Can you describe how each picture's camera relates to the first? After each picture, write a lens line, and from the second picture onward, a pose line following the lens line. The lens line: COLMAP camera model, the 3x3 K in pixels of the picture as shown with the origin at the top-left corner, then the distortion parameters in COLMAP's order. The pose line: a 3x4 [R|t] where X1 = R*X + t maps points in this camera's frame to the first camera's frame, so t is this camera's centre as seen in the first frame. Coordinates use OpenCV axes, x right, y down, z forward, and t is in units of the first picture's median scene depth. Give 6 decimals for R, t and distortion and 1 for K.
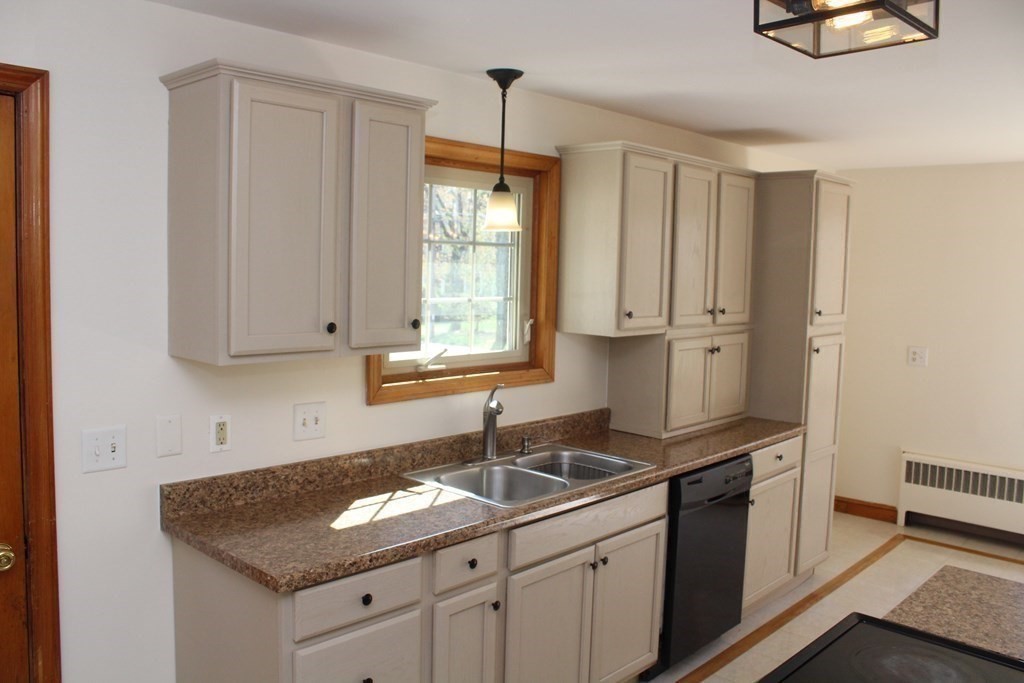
lens RADIAL K [[853.0, 0, 513.8], [0, 853.0, 337.2], [0, 0, 1]] dist [-0.169393, 0.152344]
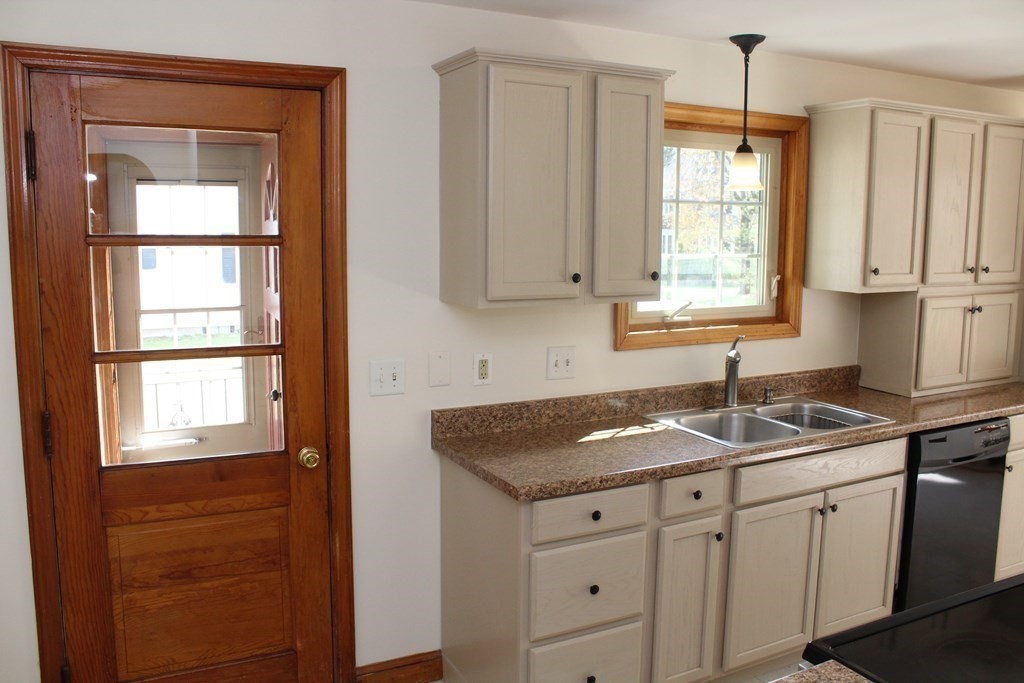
lens RADIAL K [[853.0, 0, 513.8], [0, 853.0, 337.2], [0, 0, 1]] dist [-0.169393, 0.152344]
pose [[0.943384, 0.026689, -0.330628, 0.076496], [-0.012148, 0.998869, 0.045967, 0.014933], [0.331481, -0.039348, 0.942641, -0.095710]]
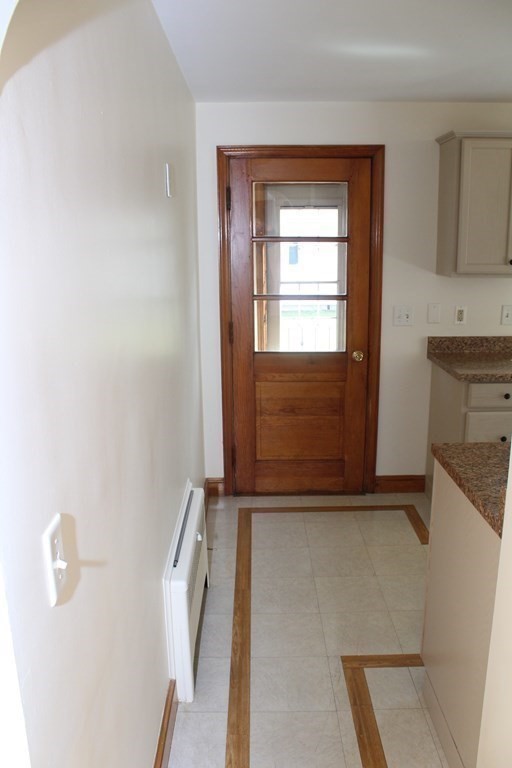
lens RADIAL K [[639.7, 0, 256.8], [0, 639.7, 393.4], [0, 0, 1]] dist [-0.169393, 0.152344]
pose [[0.689118, 0.144345, -0.710127, 0.395668], [-0.030786, 0.984907, 0.170323, 0.054781], [0.723995, -0.095511, 0.683161, -0.390320]]
